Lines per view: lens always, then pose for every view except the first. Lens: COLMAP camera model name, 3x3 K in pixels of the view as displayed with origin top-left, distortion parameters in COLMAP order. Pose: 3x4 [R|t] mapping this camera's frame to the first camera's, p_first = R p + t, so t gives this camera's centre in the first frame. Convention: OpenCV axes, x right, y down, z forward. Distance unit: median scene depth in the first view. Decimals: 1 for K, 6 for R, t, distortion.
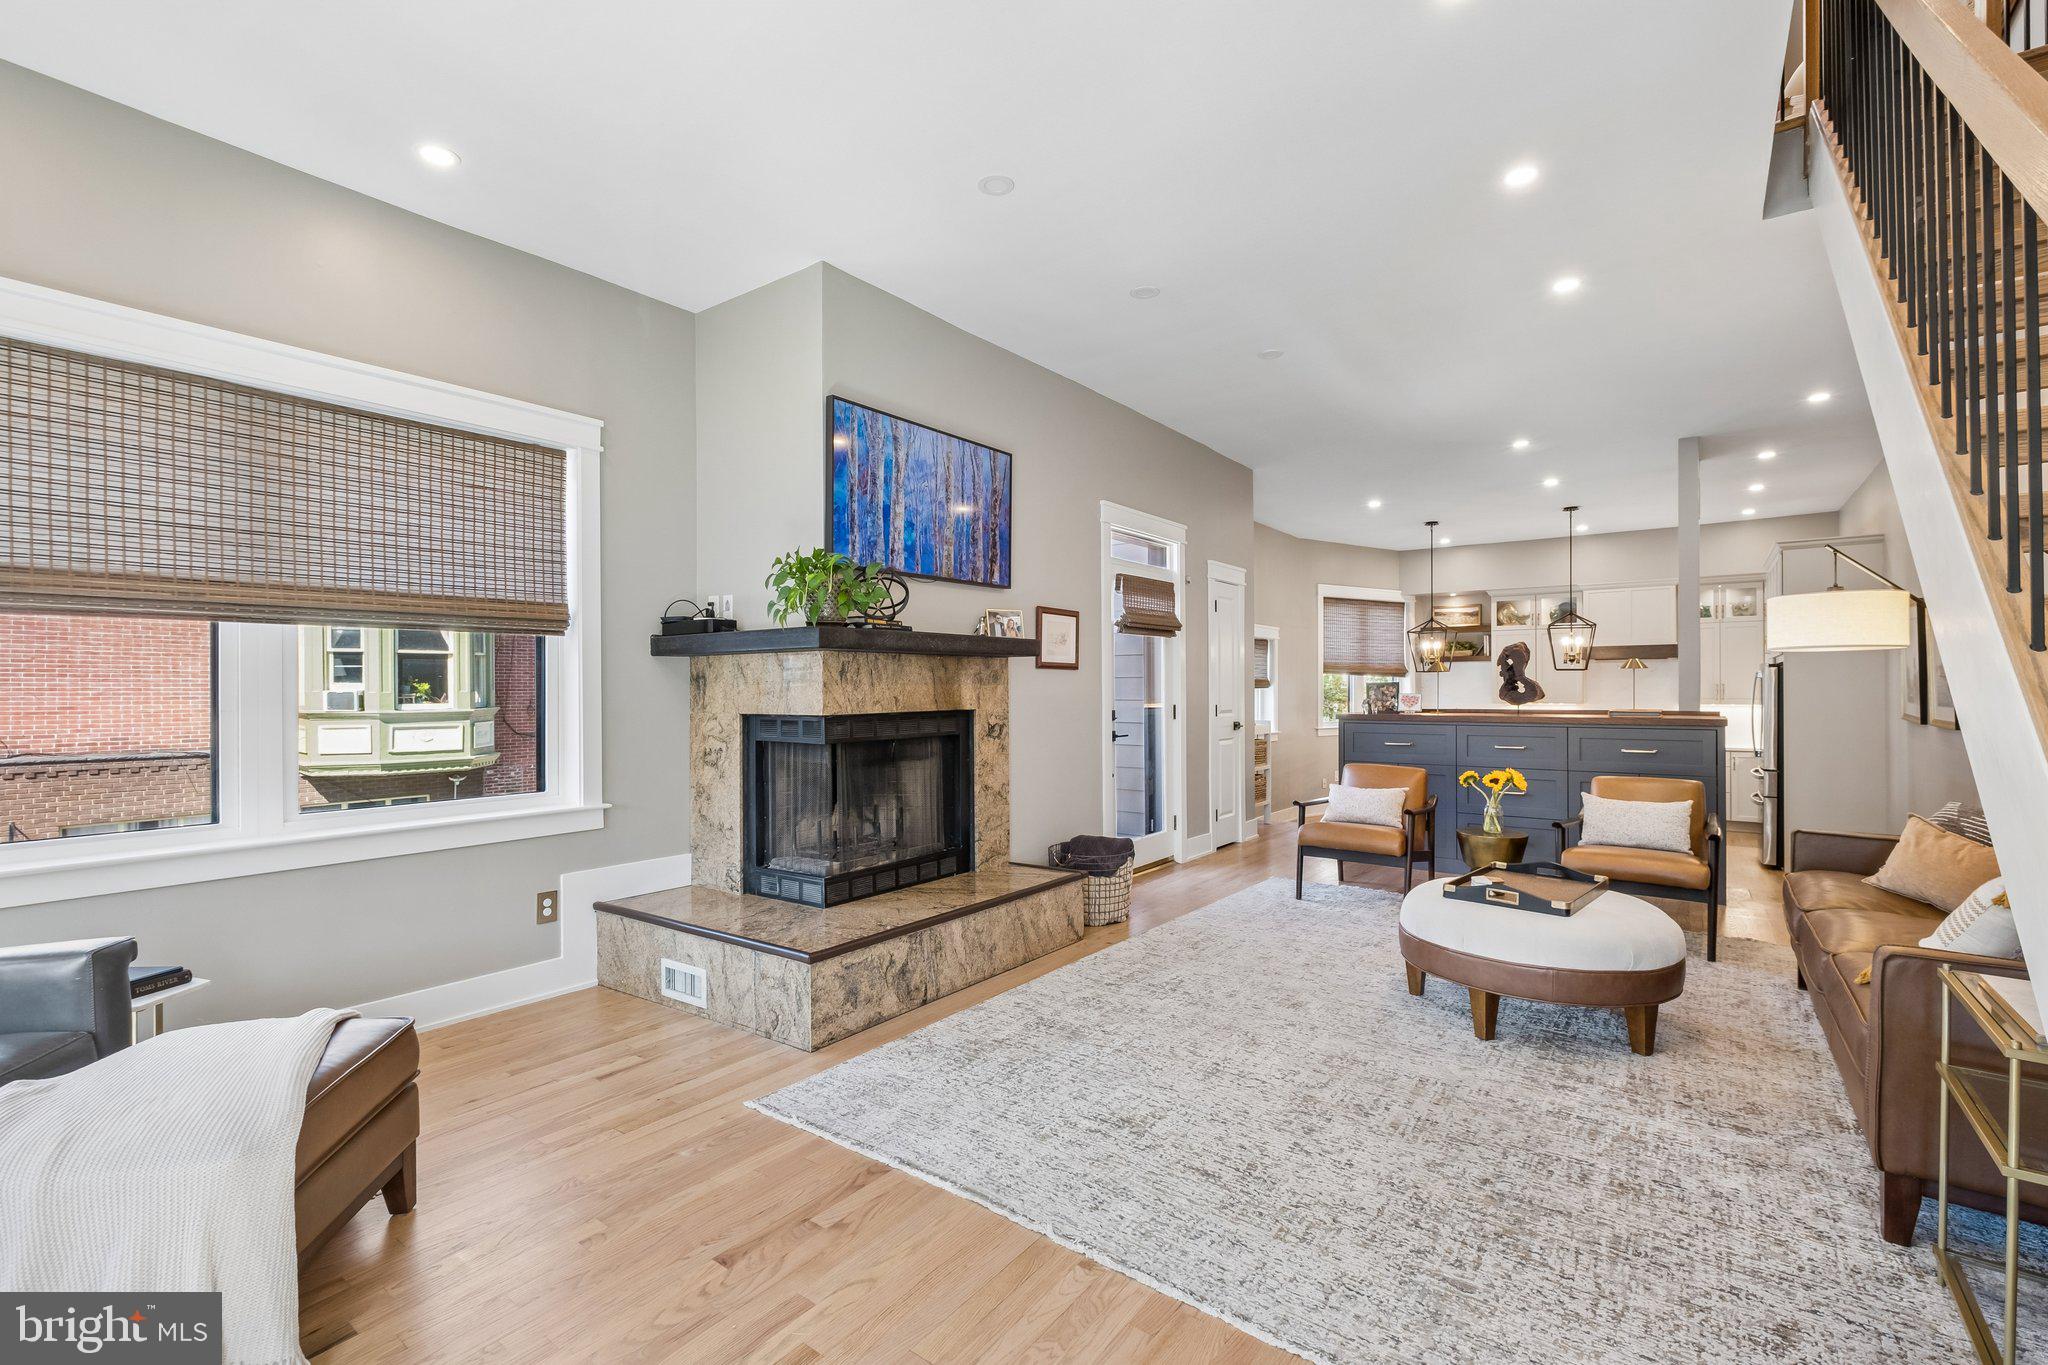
lens RADIAL K [[902.9, 0, 1037.0], [0, 902.9, 685.7], [0, 0, 1]] dist [-0.002659, 0.000444]
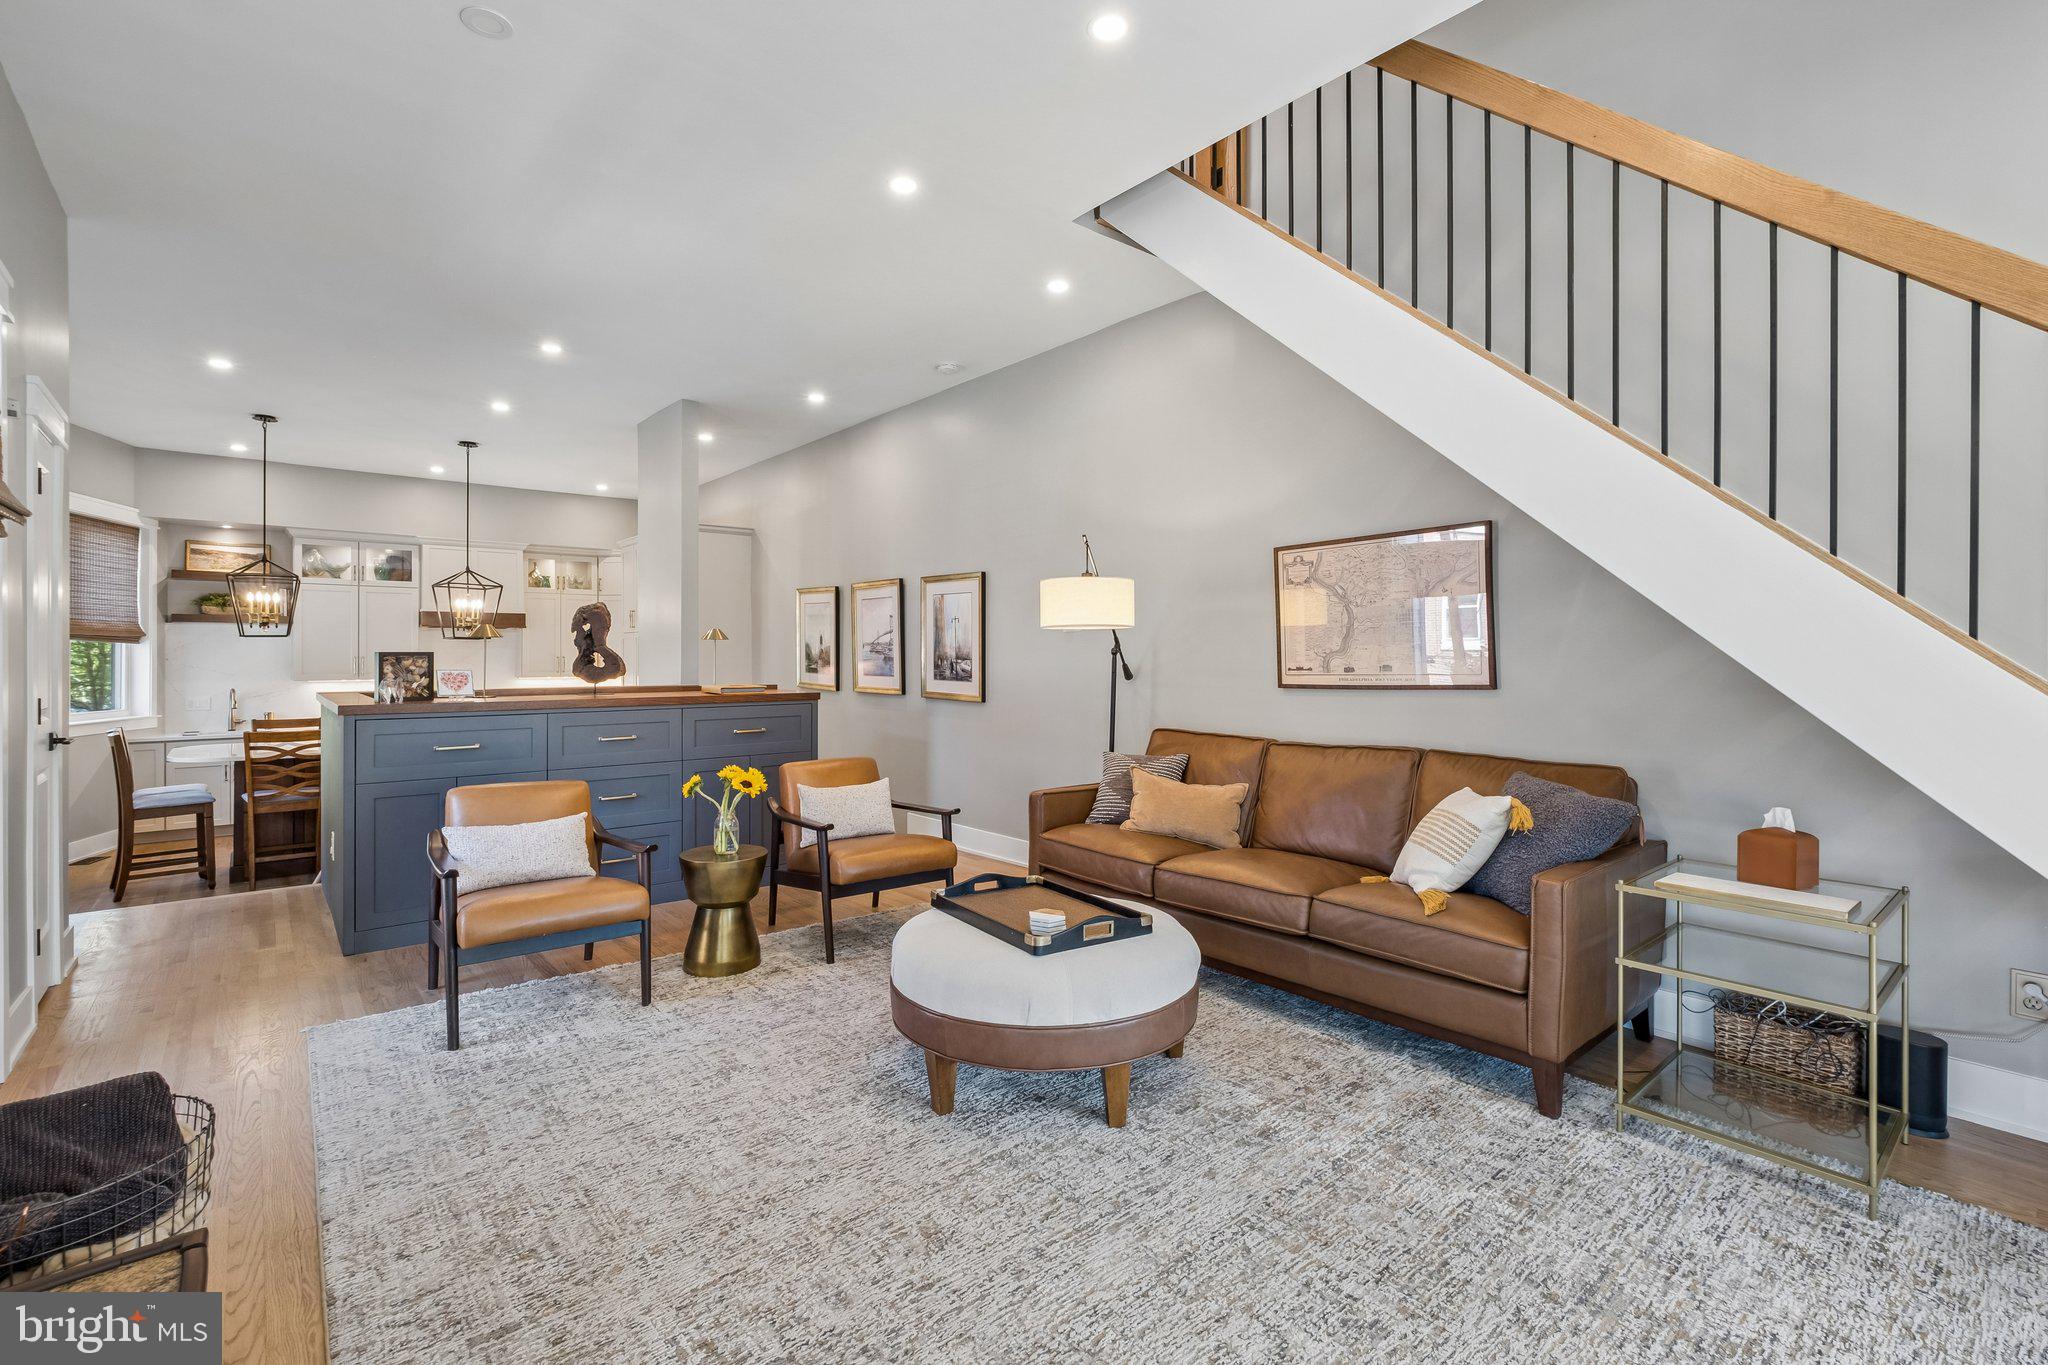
lens RADIAL K [[902.9, 0, 1010.7], [0, 902.9, 655.6], [0, 0, 1]] dist [-0.002659, 0.000444]
pose [[0.239813, 0.006629, 0.970796, -0.195970], [-0.005276, 0.999971, -0.005525, 0.000065], [-0.970805, -0.003797, 0.239841, 0.662839]]
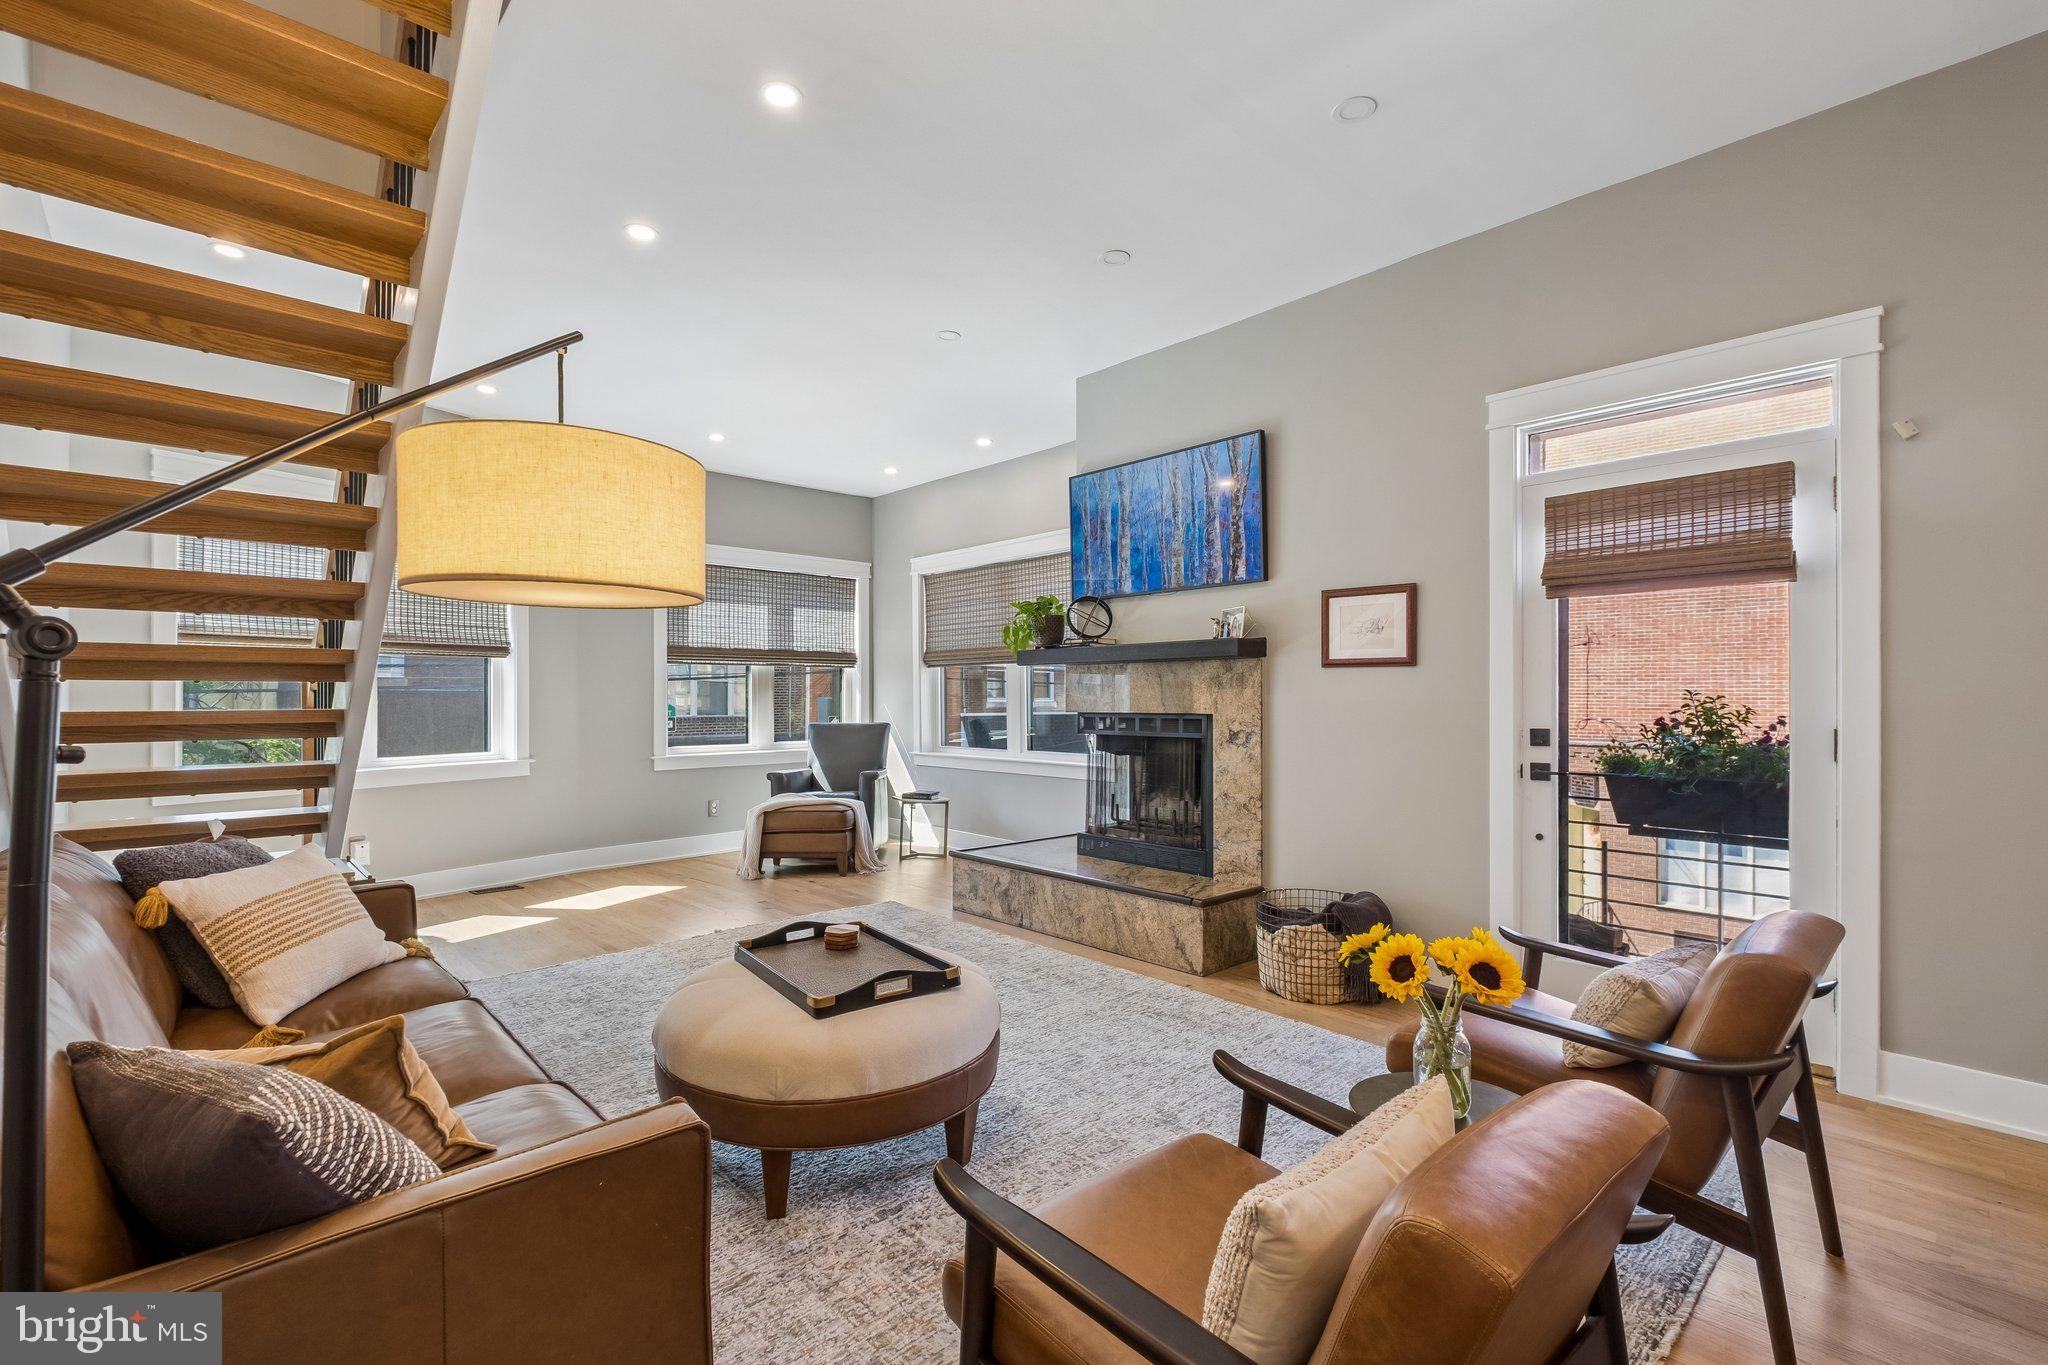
lens RADIAL K [[902.9, 0, 1029.3], [0, 902.9, 700.9], [0, 0, 1]] dist [-0.002659, 0.000444]
pose [[-0.191751, 0.011229, -0.981379, 0.975116], [0.007404, 0.999923, 0.009995, 0.000758], [0.981416, -0.005349, -0.191819, 1.036872]]
